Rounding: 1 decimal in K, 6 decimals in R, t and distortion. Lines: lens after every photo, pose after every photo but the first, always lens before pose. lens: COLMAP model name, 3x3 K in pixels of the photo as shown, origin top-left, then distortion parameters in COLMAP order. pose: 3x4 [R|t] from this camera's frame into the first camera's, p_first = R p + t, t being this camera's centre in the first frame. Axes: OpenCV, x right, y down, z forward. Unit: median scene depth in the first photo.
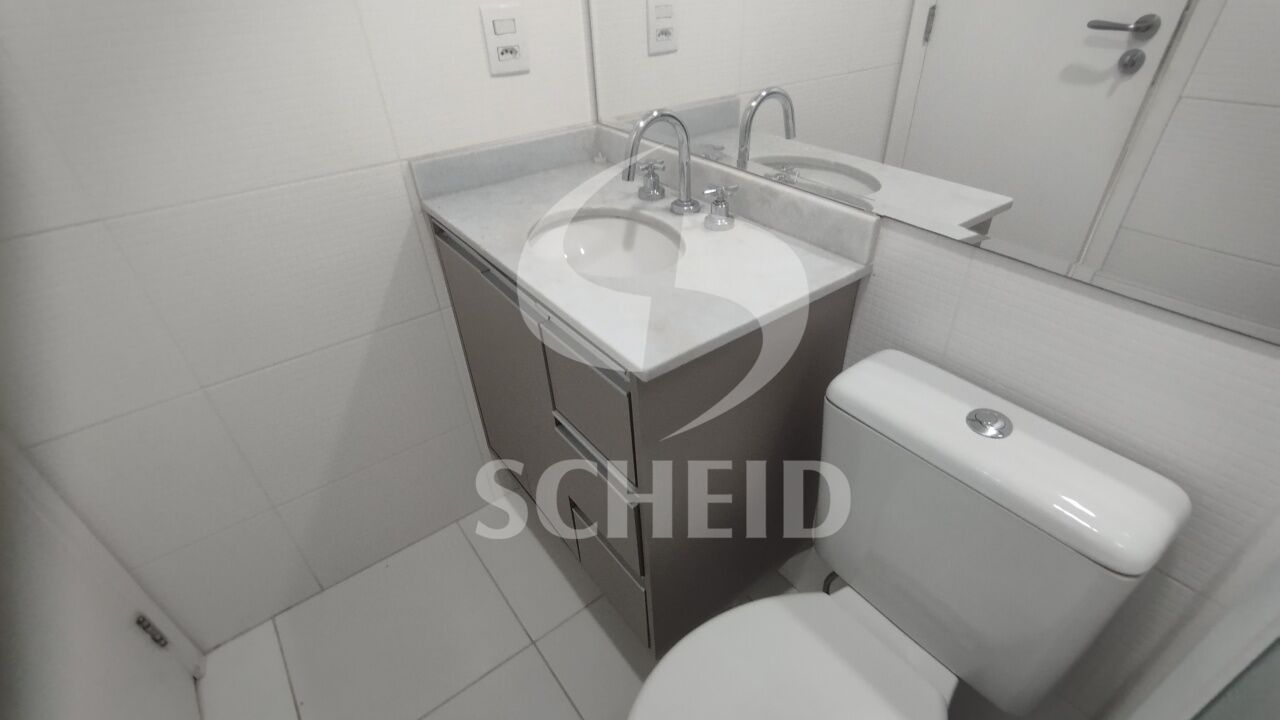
lens RADIAL K [[586.2, 0, 667.2], [0, 586.2, 358.9], [0, 0, 1]] dist [0.001433, 0.000152]
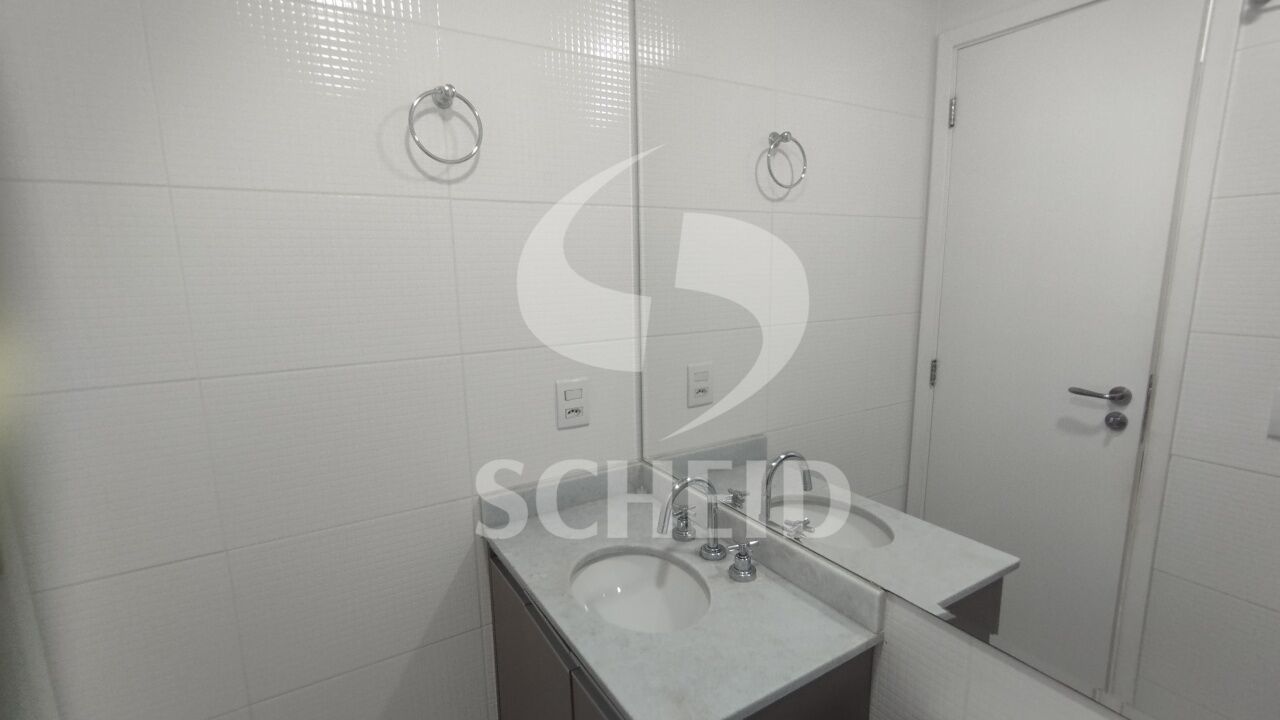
lens RADIAL K [[592.5, 0, 665.9], [0, 592.5, 367.6], [0, 0, 1]] dist [-0.002949, -0.000722]
pose [[0.996291, 0.025977, -0.082030, 0.024037], [-0.057532, 0.910010, -0.410576, -0.108039], [0.063982, 0.413773, 0.908129, -0.167234]]
